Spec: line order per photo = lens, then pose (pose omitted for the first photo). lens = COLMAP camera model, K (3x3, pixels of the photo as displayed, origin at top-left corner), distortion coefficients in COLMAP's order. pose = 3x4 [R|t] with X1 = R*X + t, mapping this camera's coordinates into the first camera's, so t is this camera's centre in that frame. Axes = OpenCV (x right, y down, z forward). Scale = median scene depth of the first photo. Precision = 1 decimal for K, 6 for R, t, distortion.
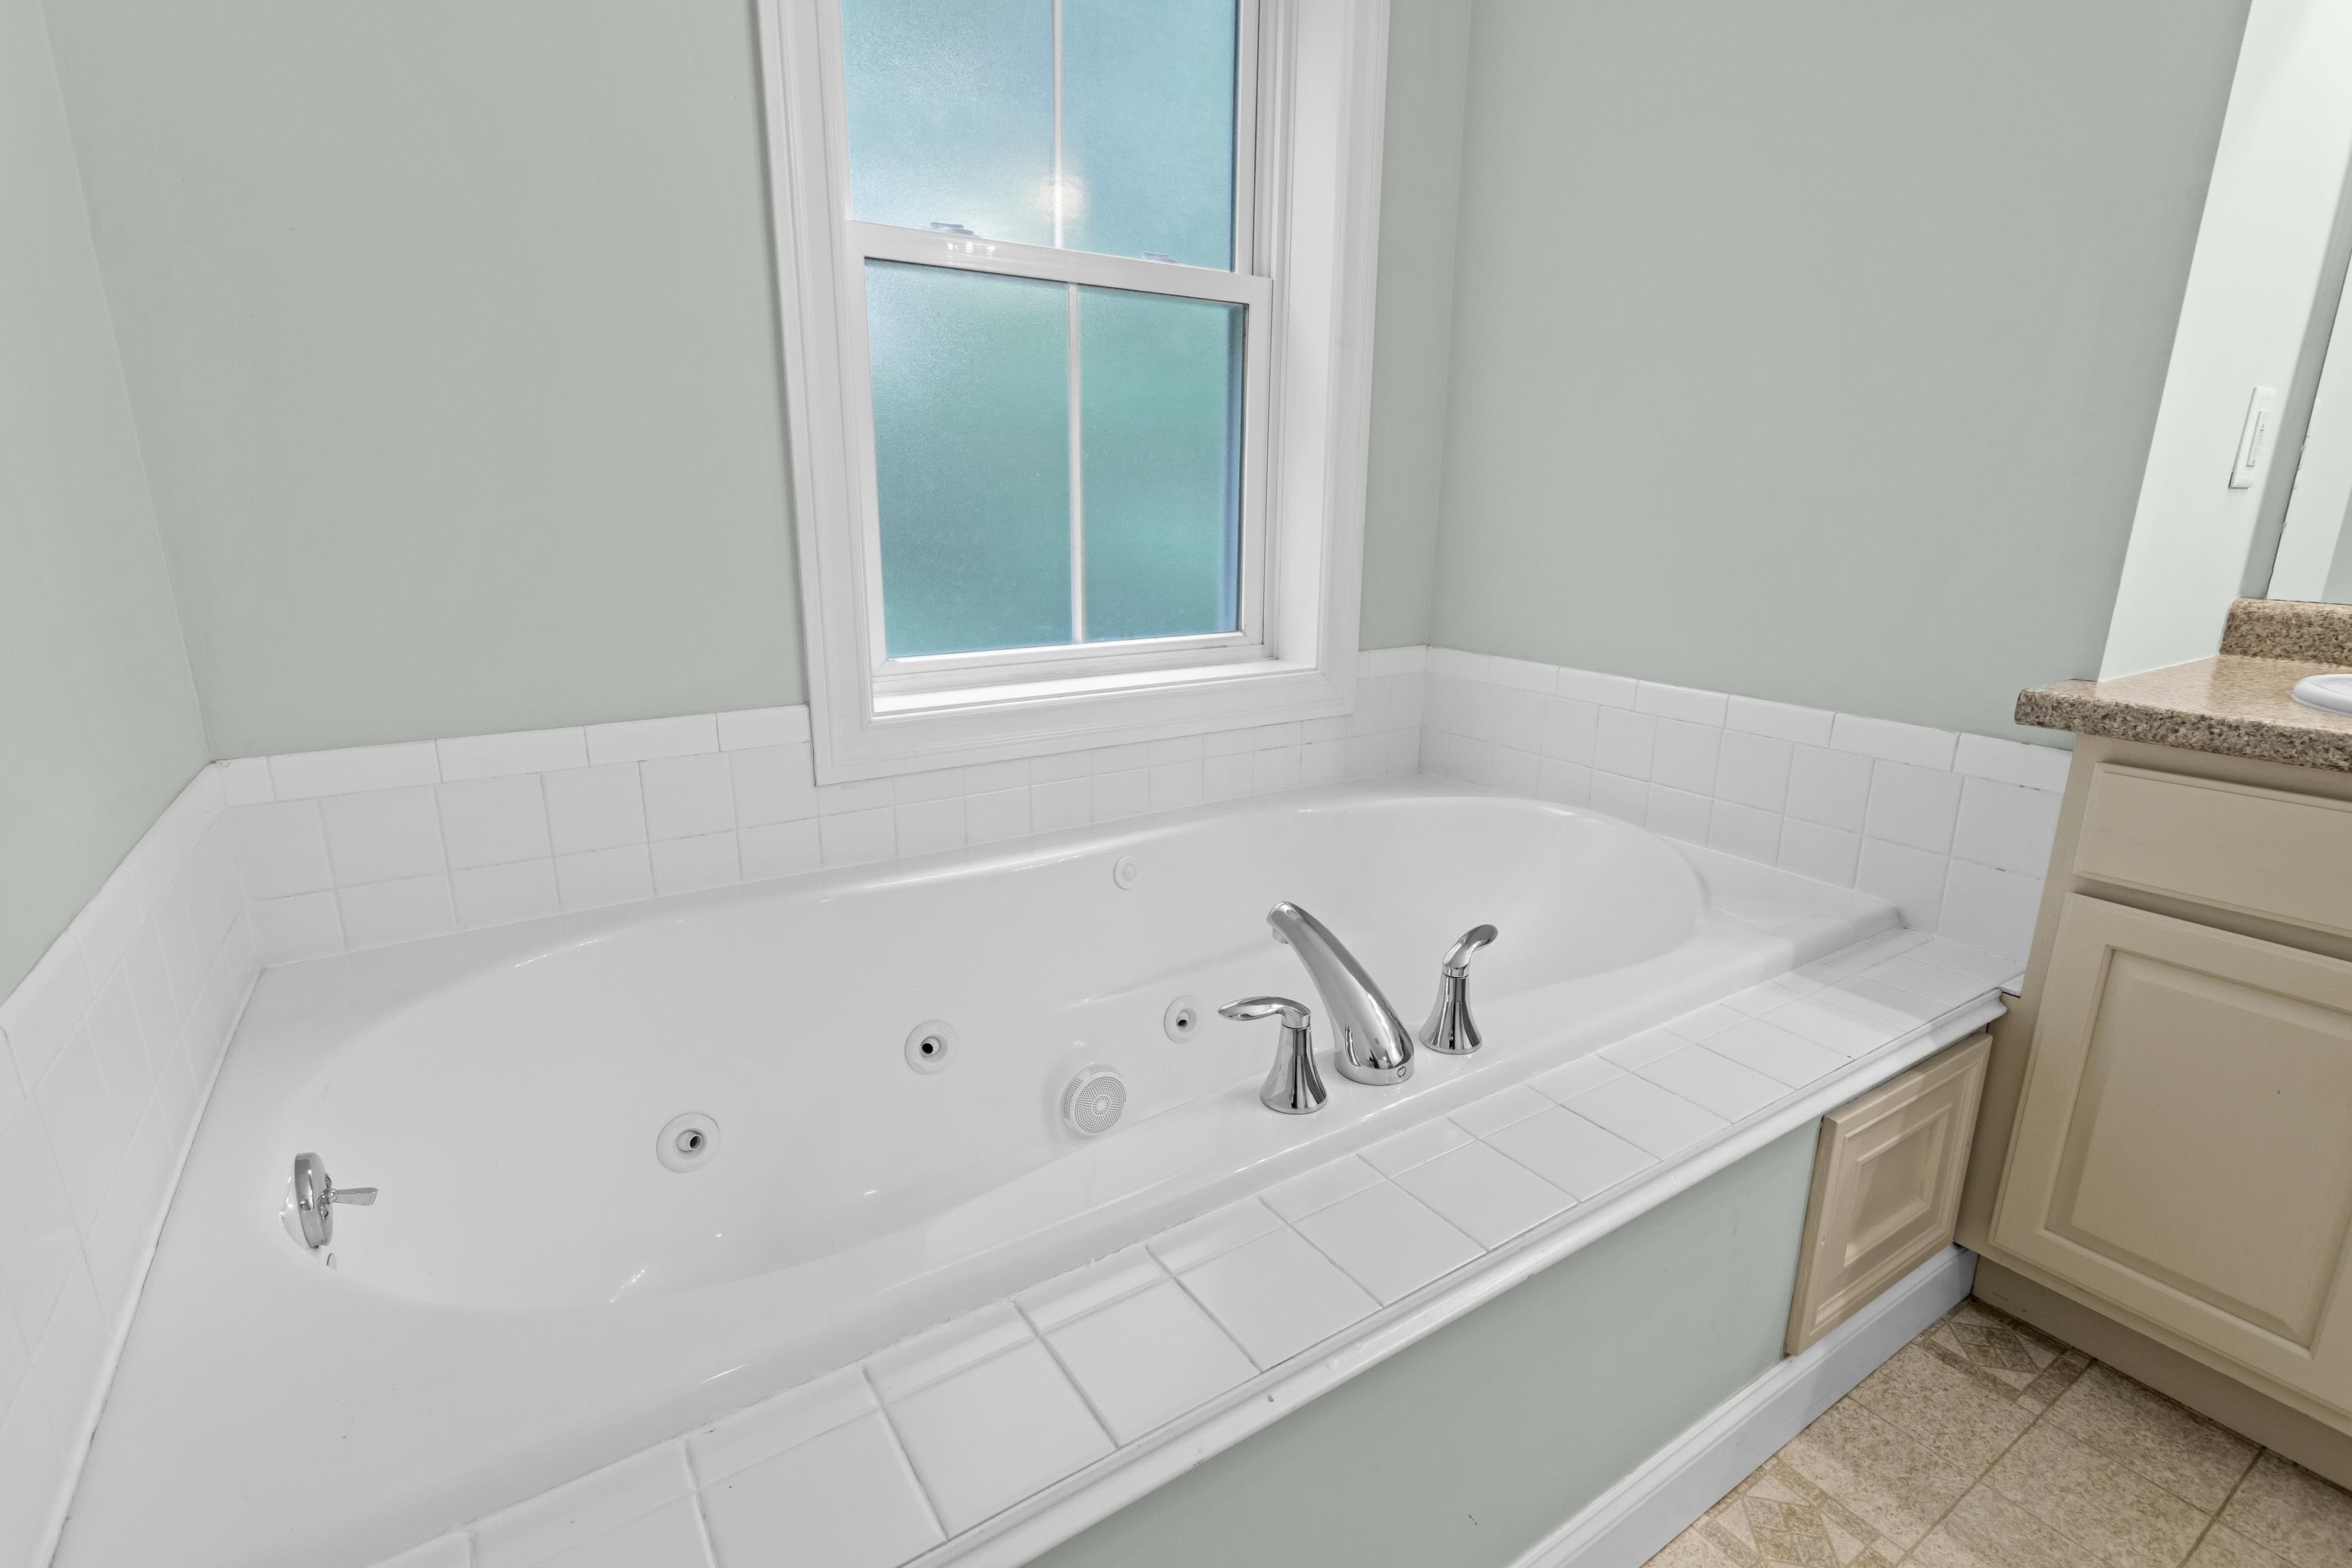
lens RADIAL K [[1108.3, 0, 1190.2], [0, 1108.3, 780.4], [0, 0, 1]] dist [0.002125, -0.000490]
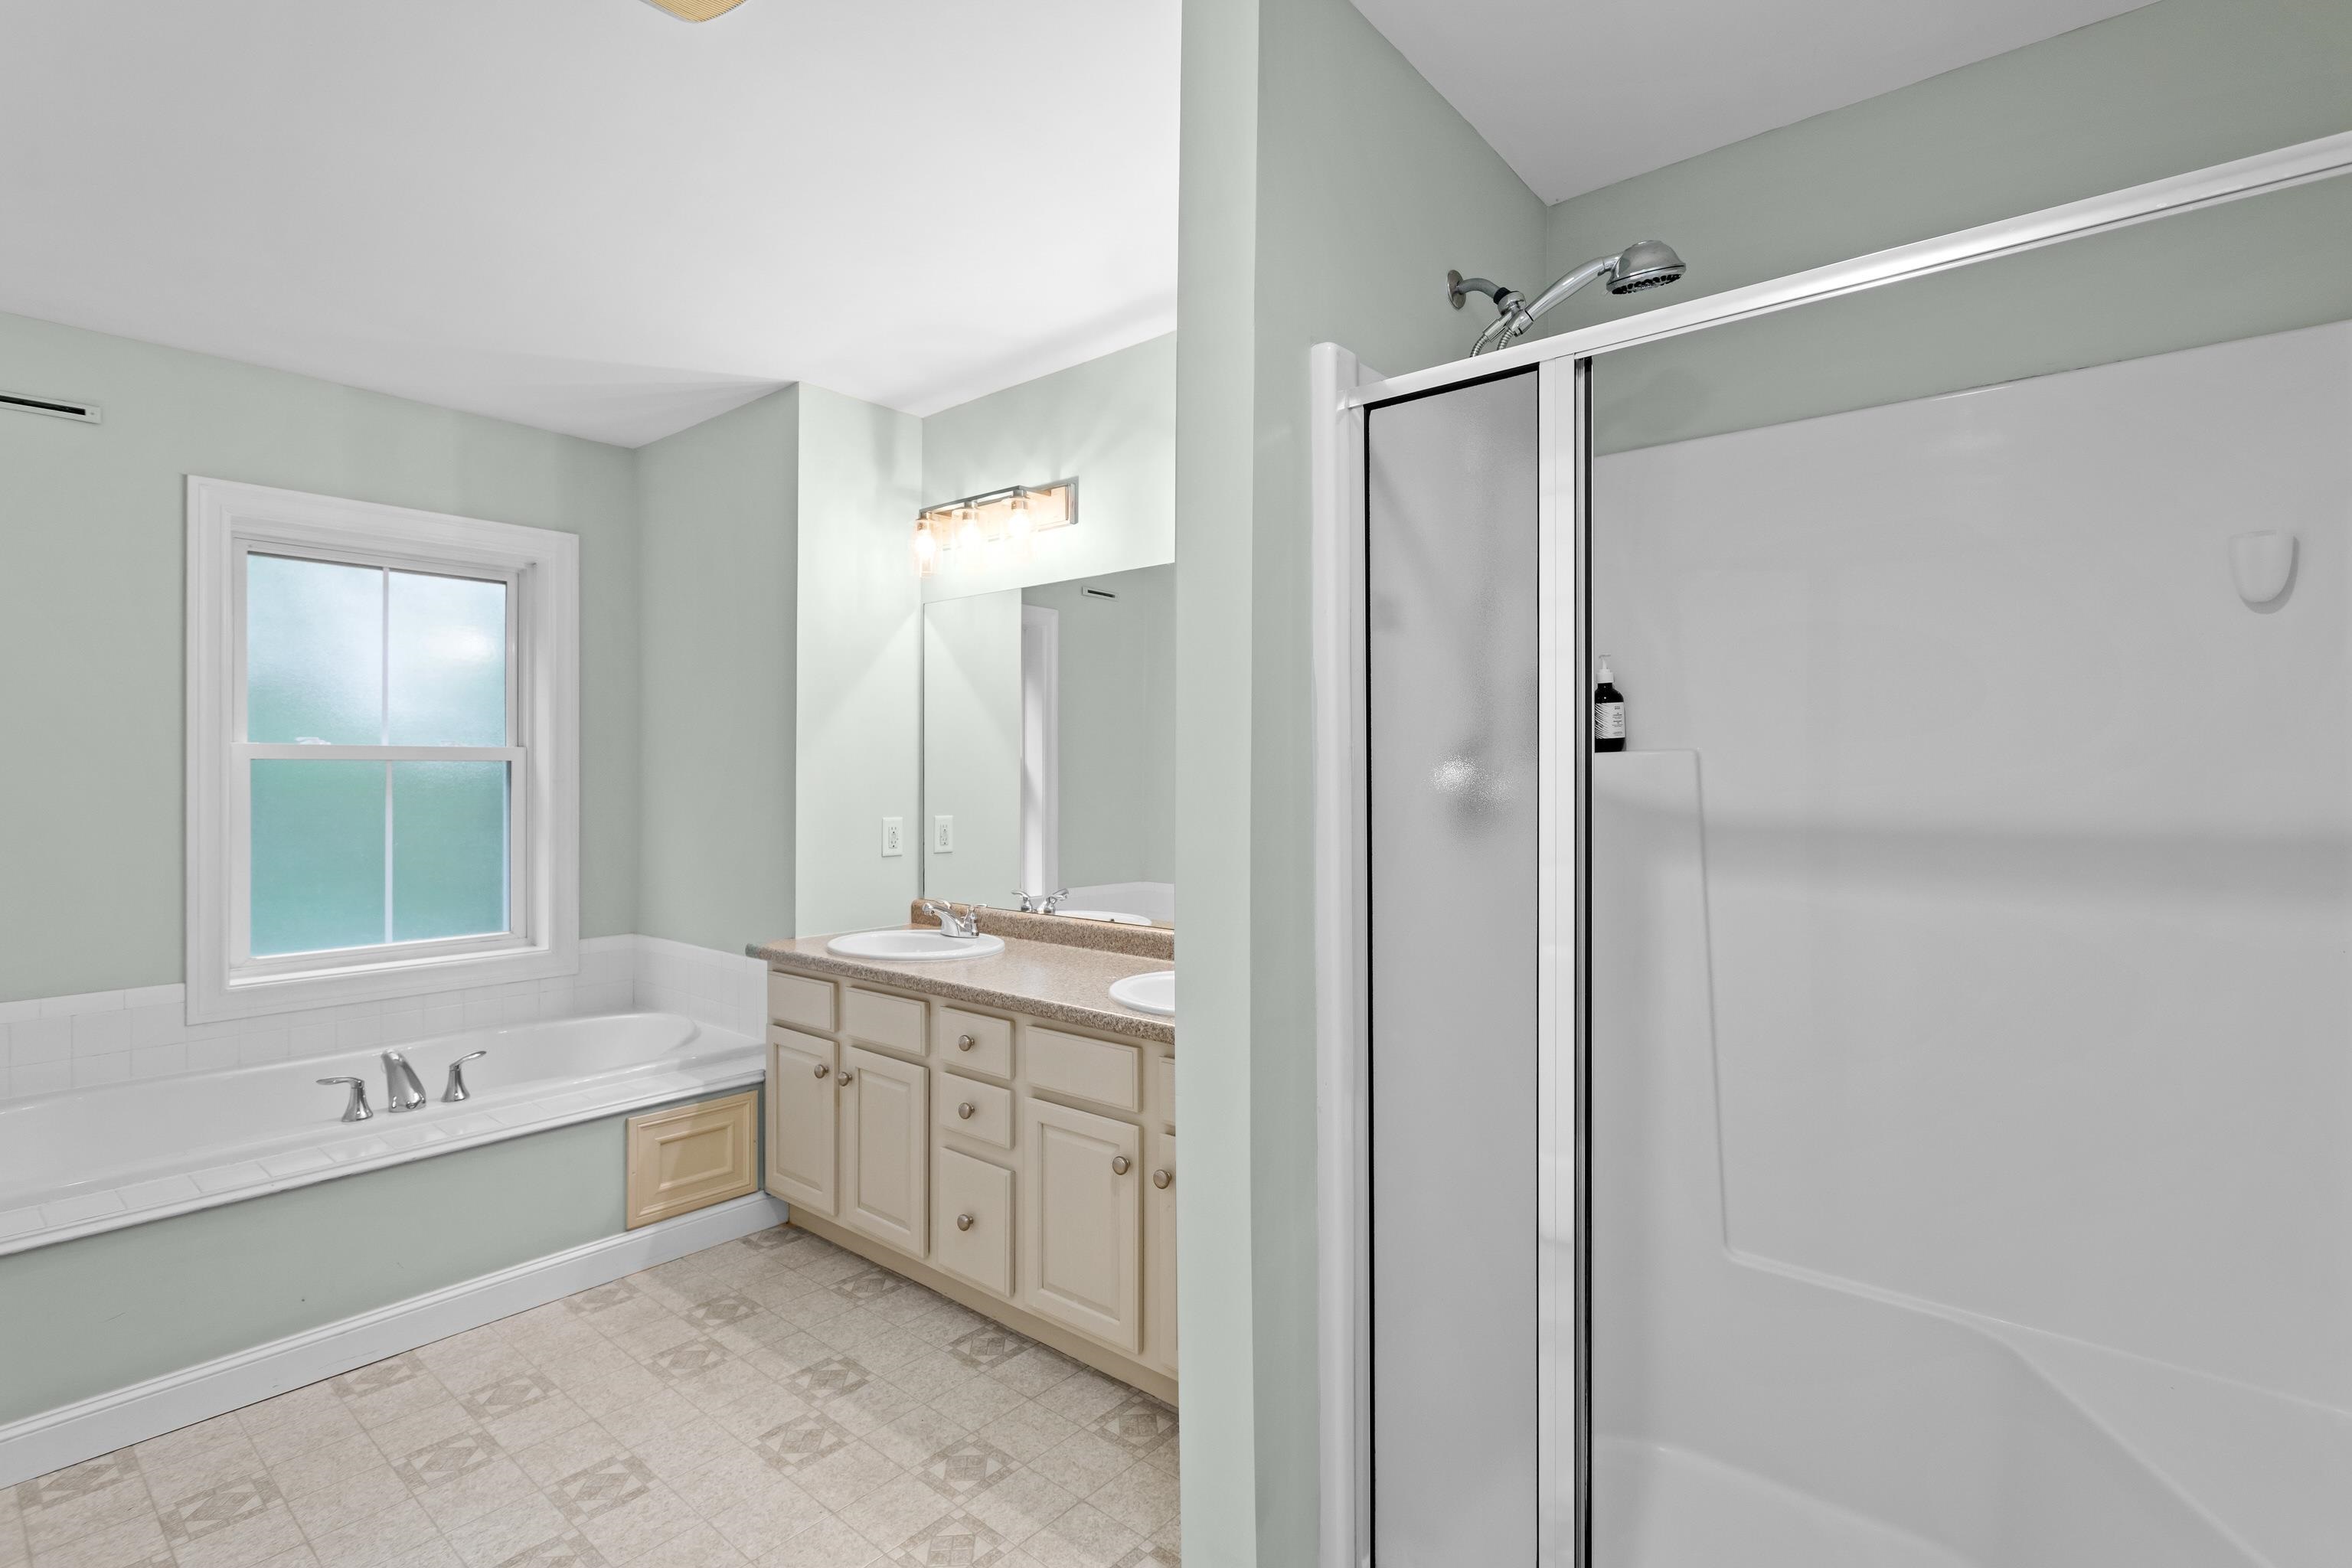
lens RADIAL K [[1095.3, 0, 1176.0], [0, 1095.3, 784.0], [0, 0, 1]] dist [-0.000218, 0.000351]
pose [[0.961536, -0.011914, 0.274421, 0.863584], [0.078481, 0.969328, -0.232905, 0.192085], [-0.263229, 0.245483, 0.932978, -1.442244]]
